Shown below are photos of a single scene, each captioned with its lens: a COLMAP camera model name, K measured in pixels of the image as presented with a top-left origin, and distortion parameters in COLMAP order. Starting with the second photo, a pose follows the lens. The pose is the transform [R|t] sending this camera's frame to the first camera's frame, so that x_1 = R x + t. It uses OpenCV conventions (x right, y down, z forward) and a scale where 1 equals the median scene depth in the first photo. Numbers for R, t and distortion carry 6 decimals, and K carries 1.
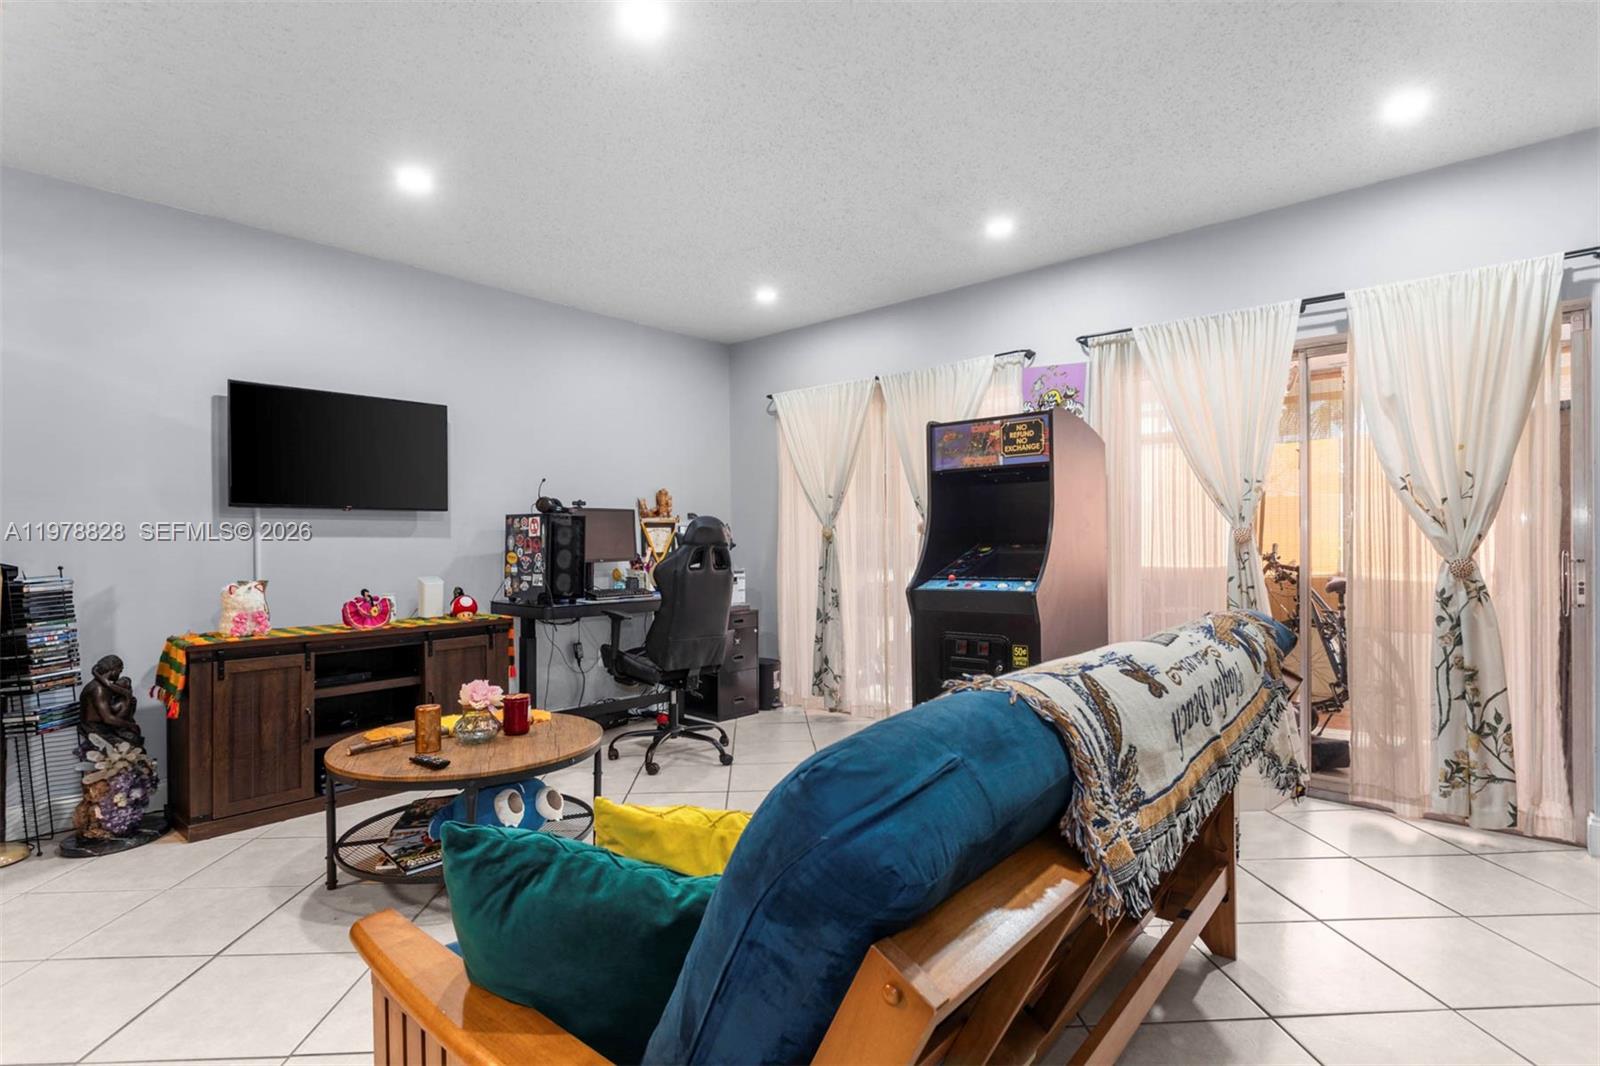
lens RADIAL K [[798.4, 0, 793.3], [0, 798.4, 532.6], [0, 0, 1]] dist [-0.003869, 0.003136]
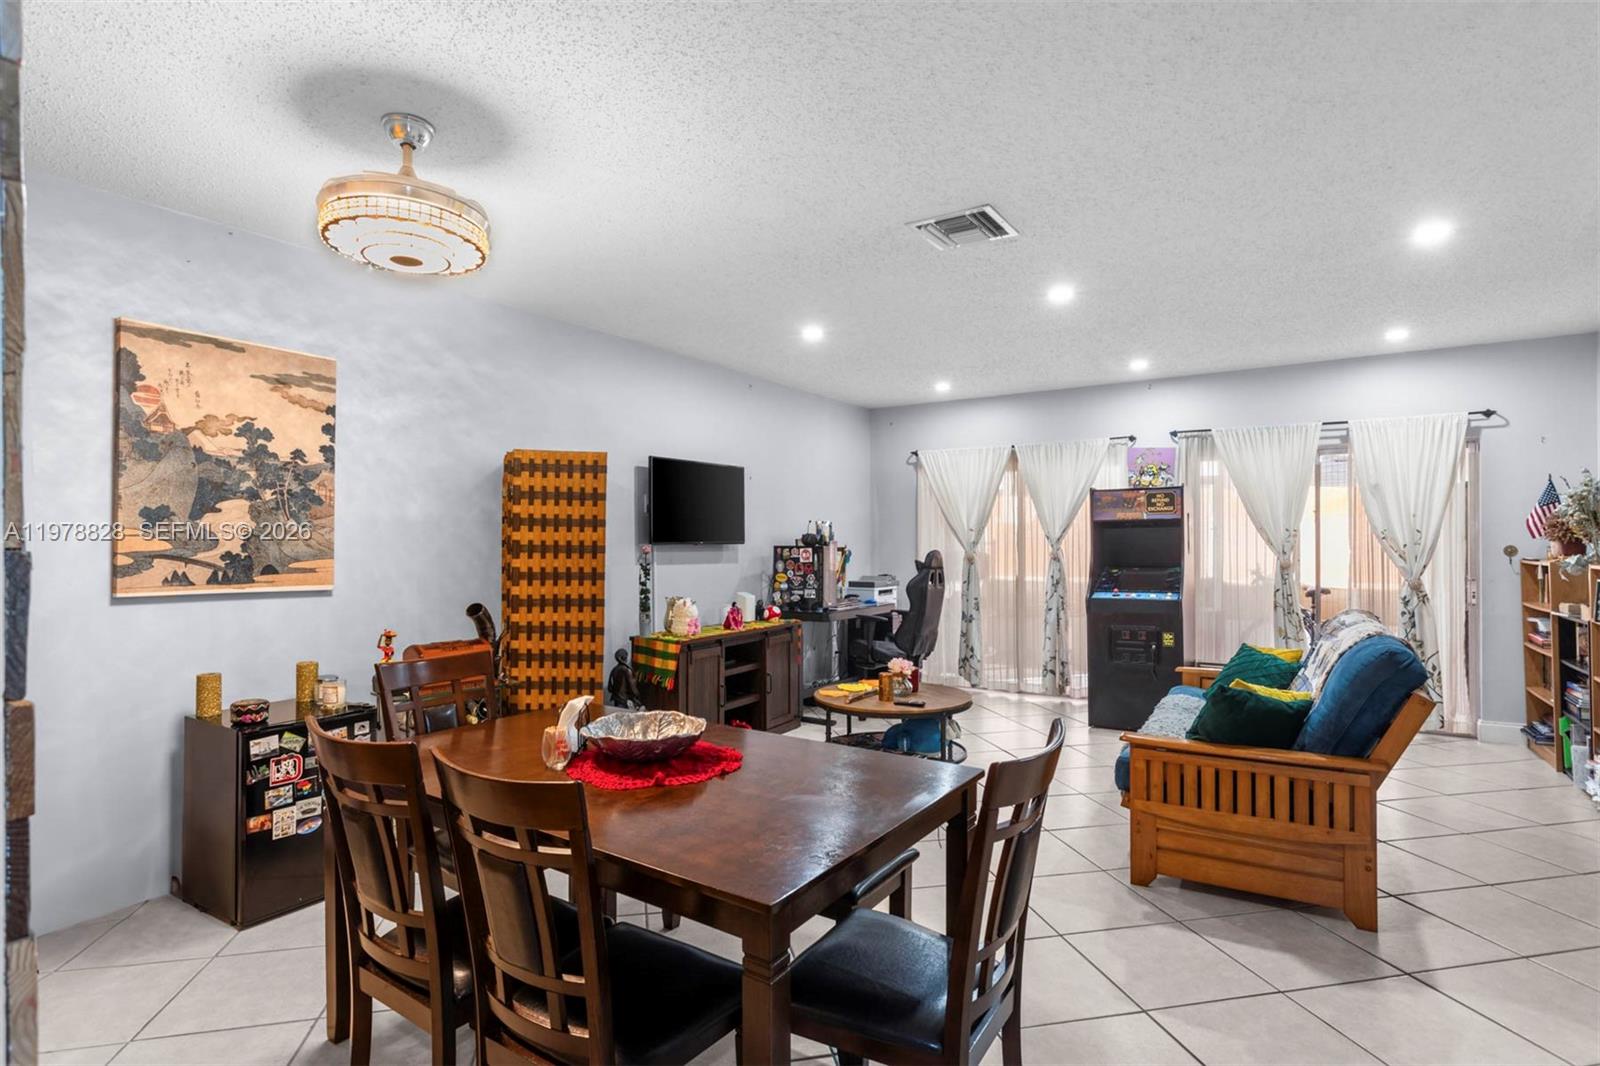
lens RADIAL K [[798.4, 0, 807.3], [0, 798.4, 535.2], [0, 0, 1]] dist [-0.003869, 0.003136]
pose [[0.988140, 0.002880, 0.153530, -0.621491], [-0.002831, 0.999996, -0.000539, -0.048312], [-0.153531, 0.000098, 0.988144, -0.439335]]
